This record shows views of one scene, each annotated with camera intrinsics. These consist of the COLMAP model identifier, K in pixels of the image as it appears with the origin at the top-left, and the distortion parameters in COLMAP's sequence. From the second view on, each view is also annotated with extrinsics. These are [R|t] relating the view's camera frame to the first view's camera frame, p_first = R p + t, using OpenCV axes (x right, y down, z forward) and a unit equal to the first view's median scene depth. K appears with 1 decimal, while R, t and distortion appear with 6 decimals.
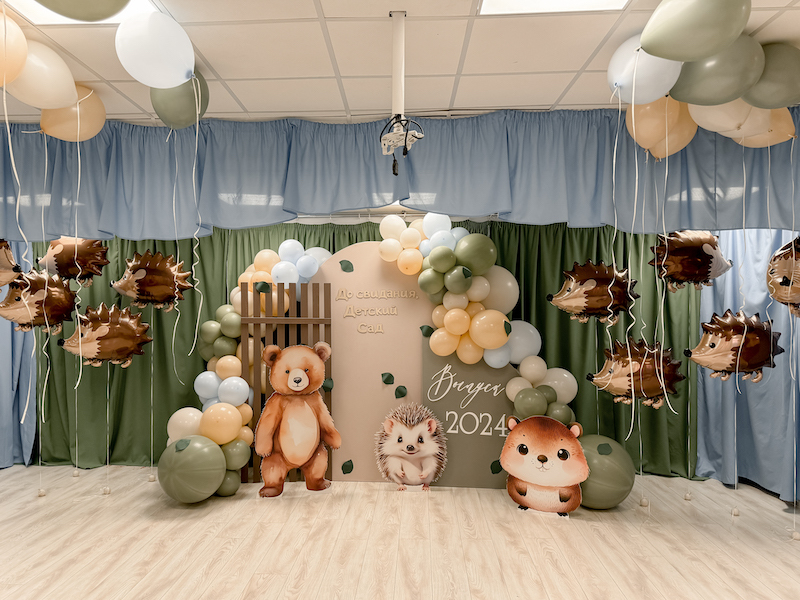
lens RADIAL K [[591.5, 0, 377.8], [0, 591.5, 309.3], [0, 0, 1]] dist [0.169760, -0.334239]
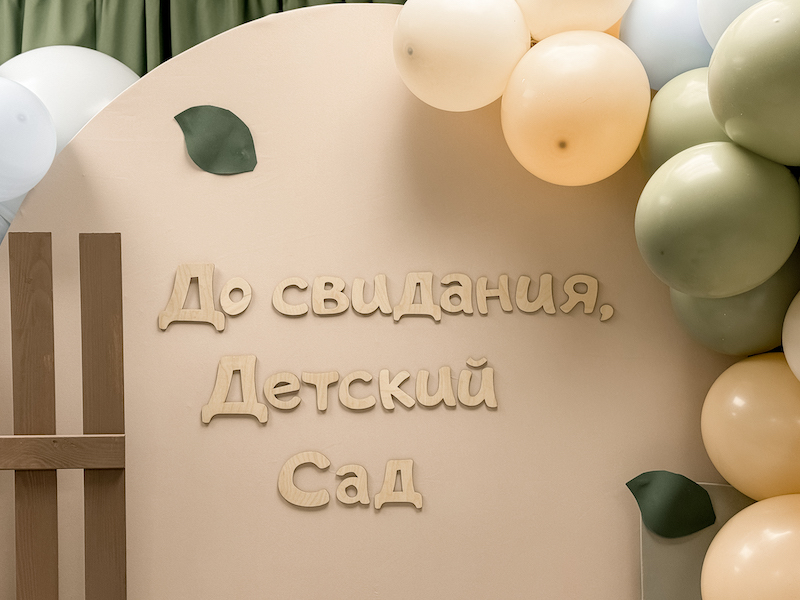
lens RADIAL K [[1232.5, 0, 411.6], [0, 1232.5, 328.5], [0, 0, 1]] dist [0.136337, -0.026734]
pose [[0.999482, -0.004829, 0.031821, -0.005736], [0.003957, 0.999616, 0.027409, -0.027103], [-0.031942, -0.027269, 0.999118, 0.659415]]
